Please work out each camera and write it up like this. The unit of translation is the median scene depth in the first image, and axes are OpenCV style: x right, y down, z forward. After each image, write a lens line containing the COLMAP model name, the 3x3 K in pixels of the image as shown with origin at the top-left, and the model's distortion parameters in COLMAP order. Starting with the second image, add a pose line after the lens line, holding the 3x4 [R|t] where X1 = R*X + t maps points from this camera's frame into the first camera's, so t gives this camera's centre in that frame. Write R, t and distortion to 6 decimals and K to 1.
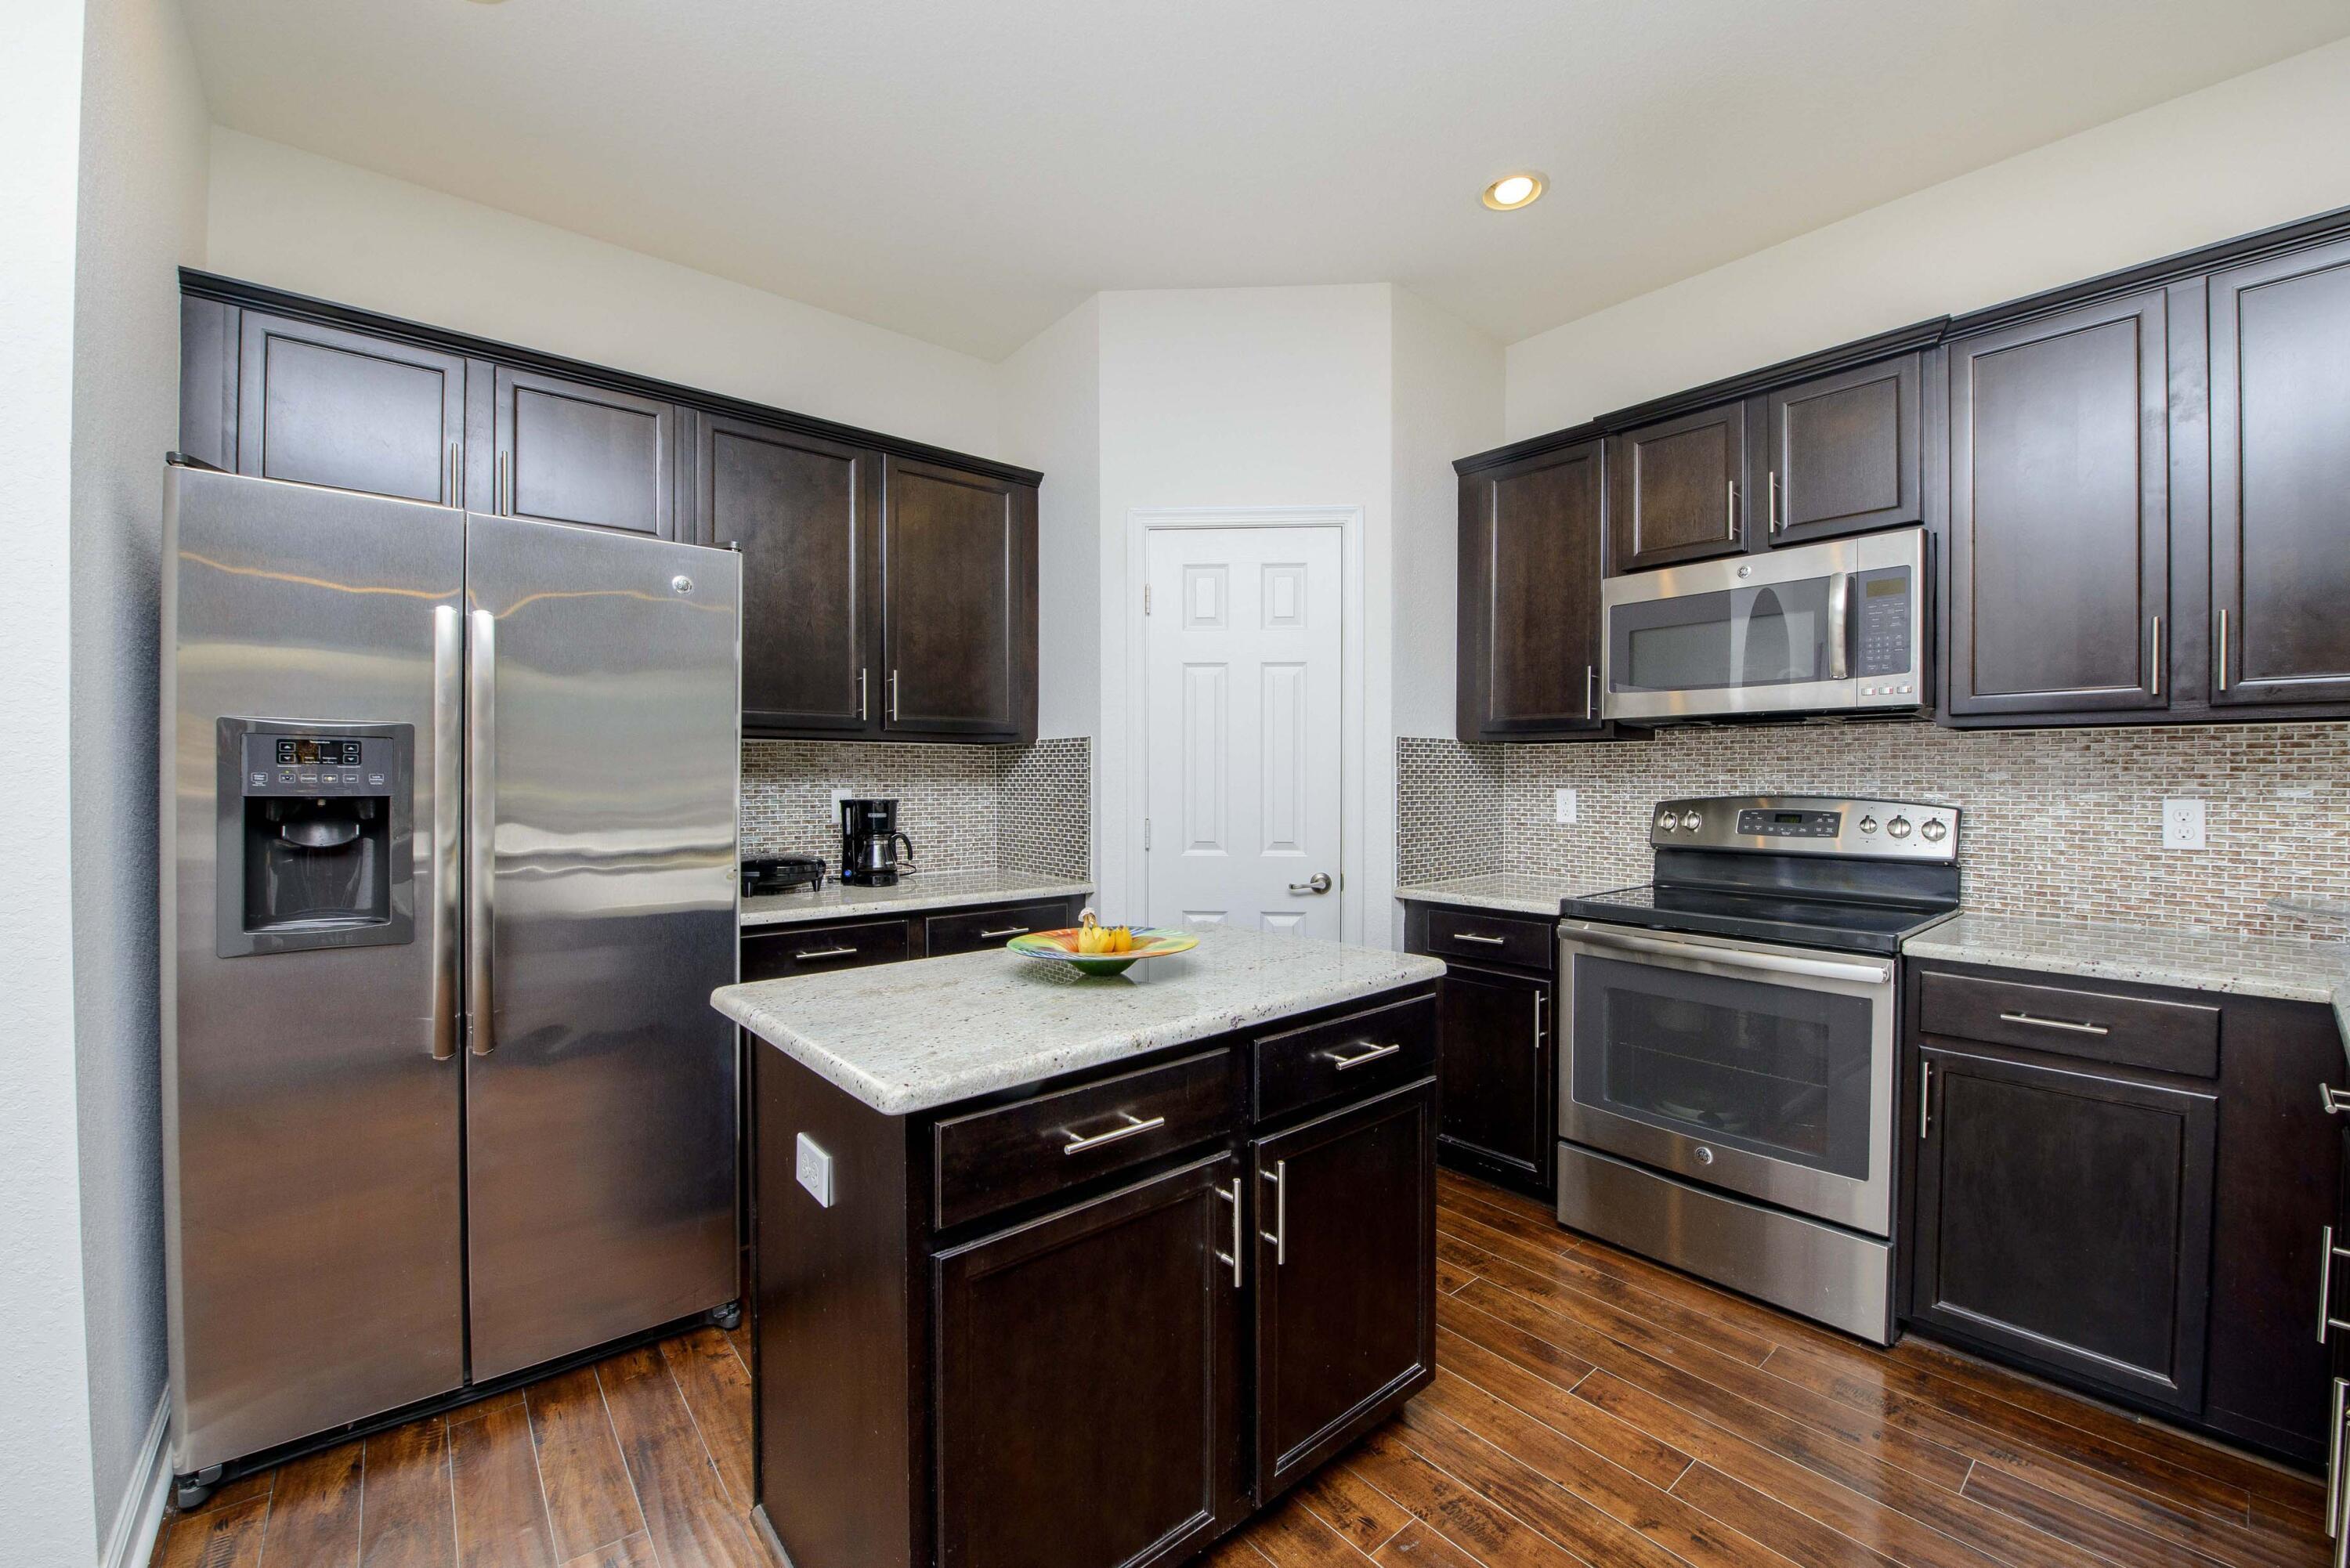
lens RADIAL K [[933.5, 0, 1189.7], [0, 933.5, 785.0], [0, 0, 1]] dist [-0.014834, -0.000540]
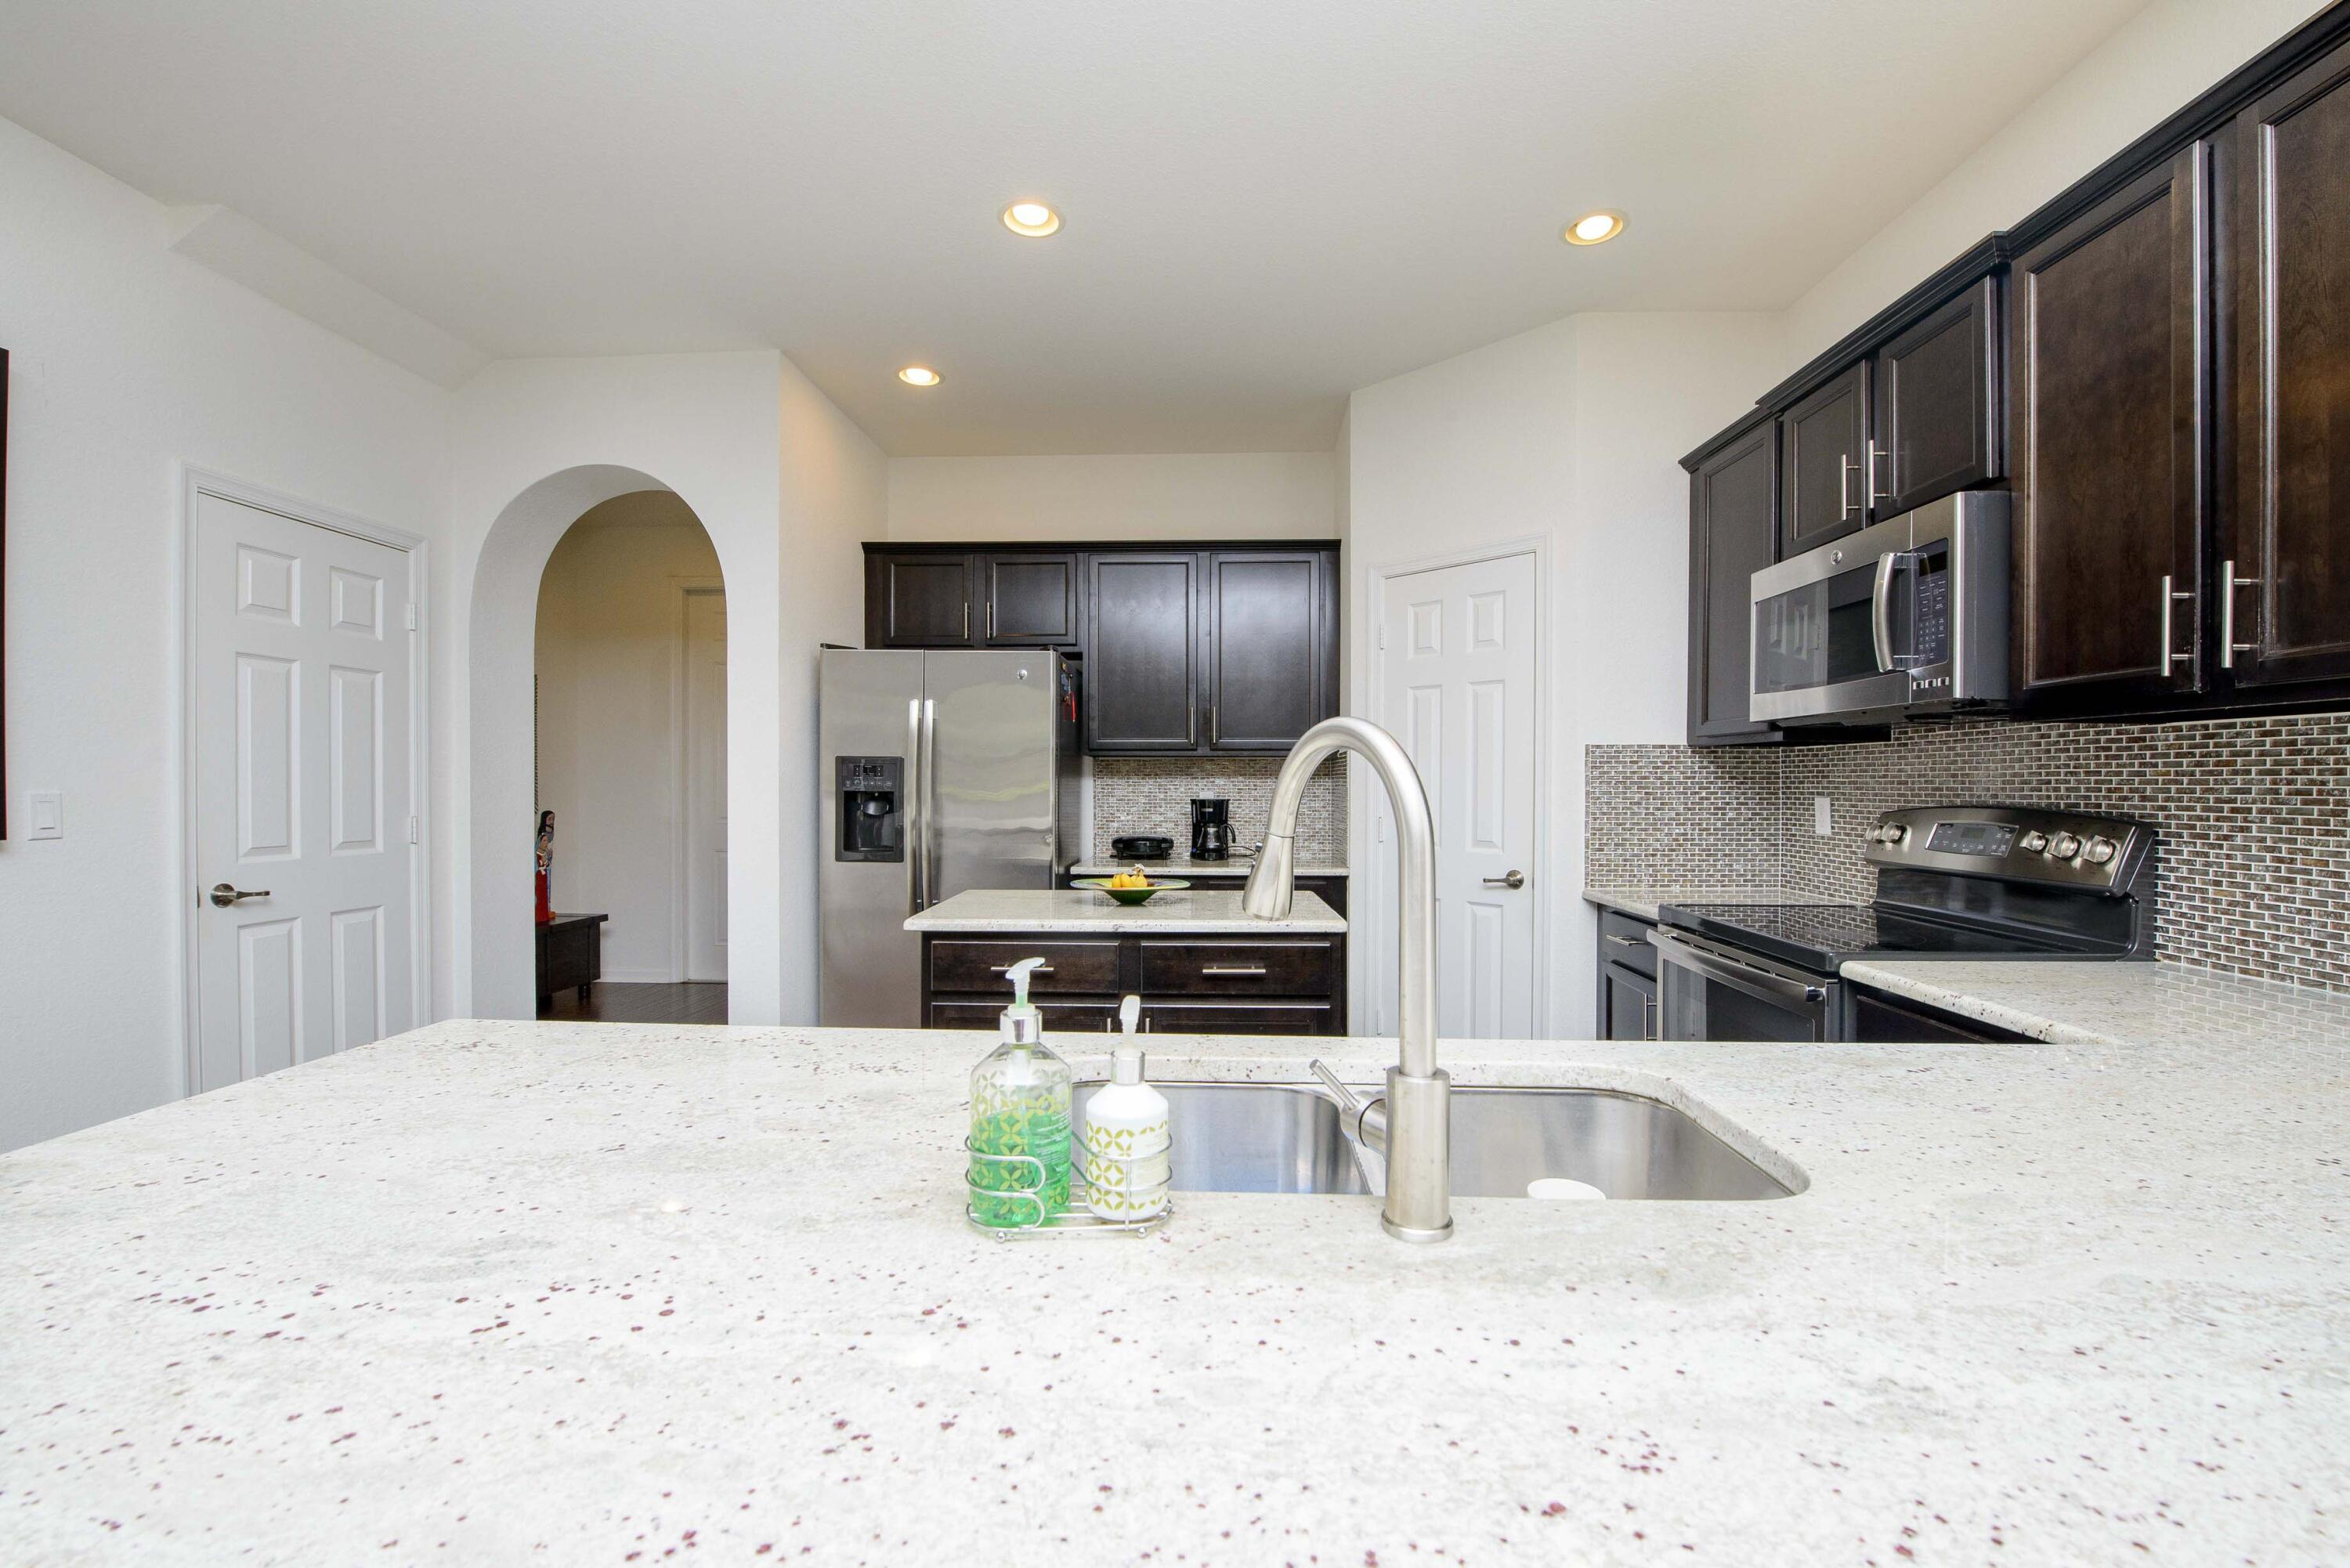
lens RADIAL K [[1023.5, 0, 1223.8], [0, 1023.5, 784.2], [0, 0, 1]] dist [-0.008162, -0.000343]
pose [[0.738913, 0.000919, -0.673801, 0.829807], [-0.005221, 0.999977, -0.004361, 0.000381], [0.673781, 0.006740, 0.738900, -0.140451]]
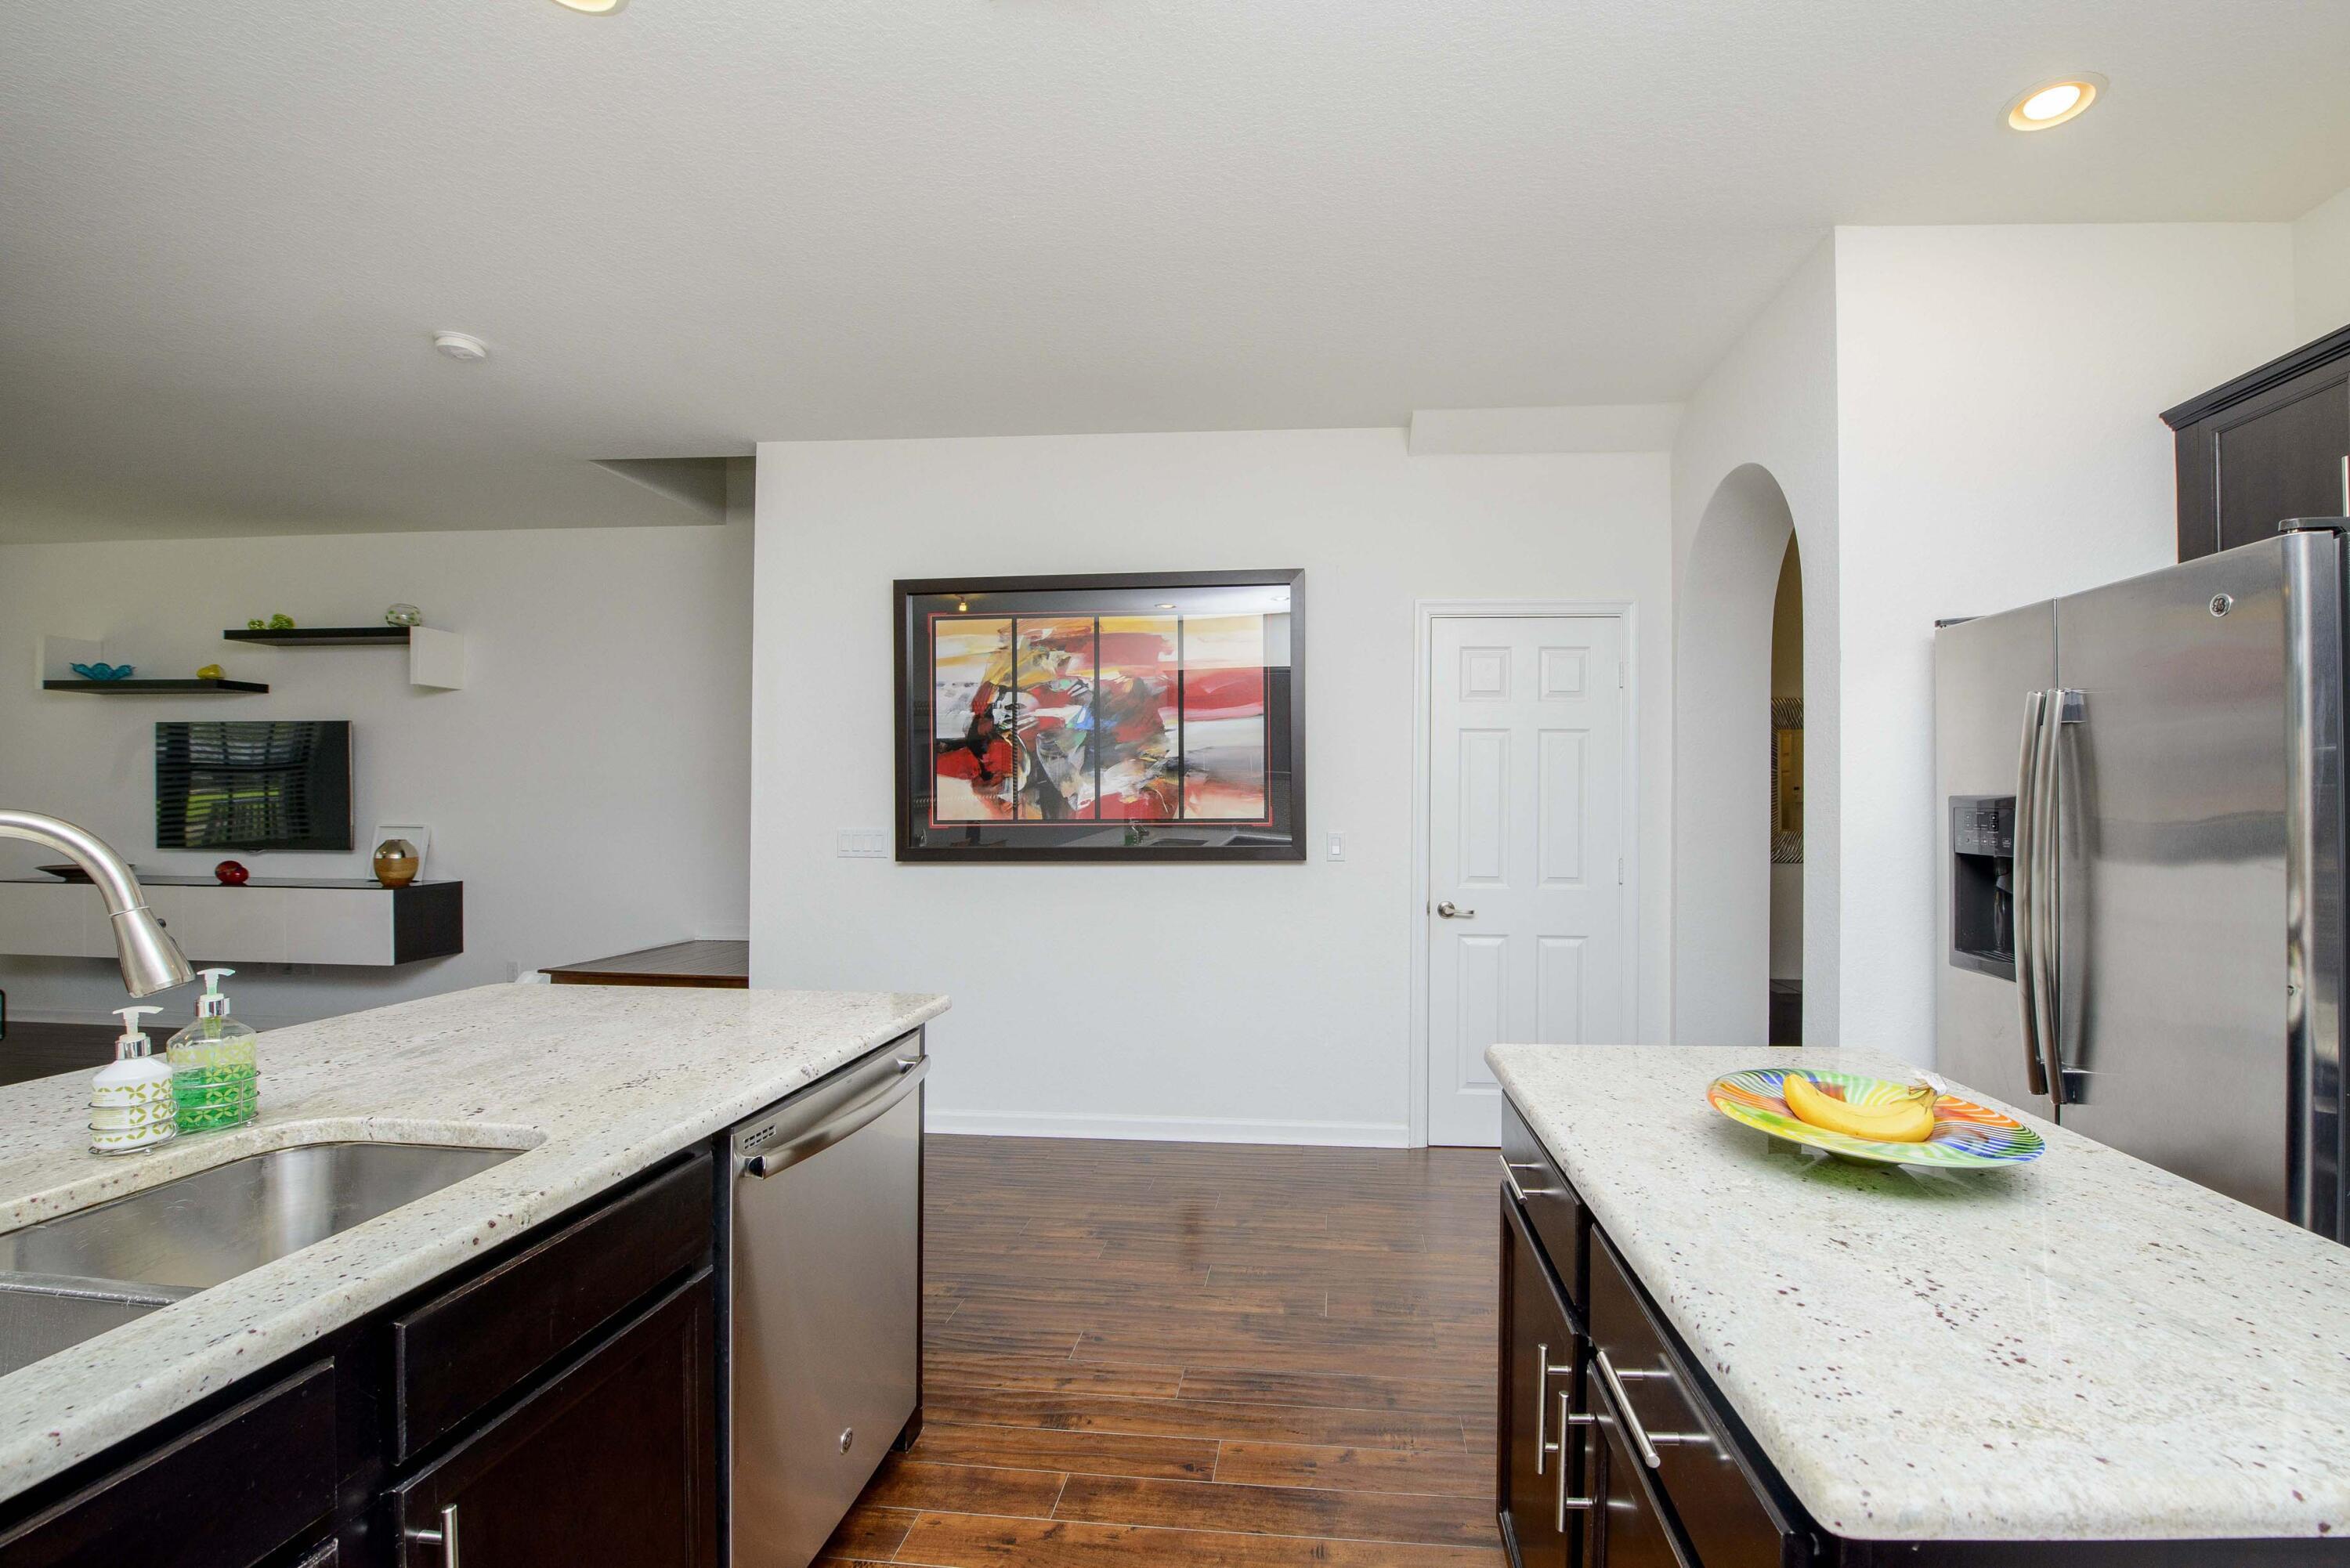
lens RADIAL K [[991.0, 0, 1249.8], [0, 991.0, 797.4], [0, 0, 1]] dist [-0.000470, -0.000166]
pose [[-0.714610, -0.012637, -0.699409, 0.493425], [-0.009964, 0.999919, -0.007887, -0.029662], [0.699452, 0.001333, -0.714679, 0.810114]]
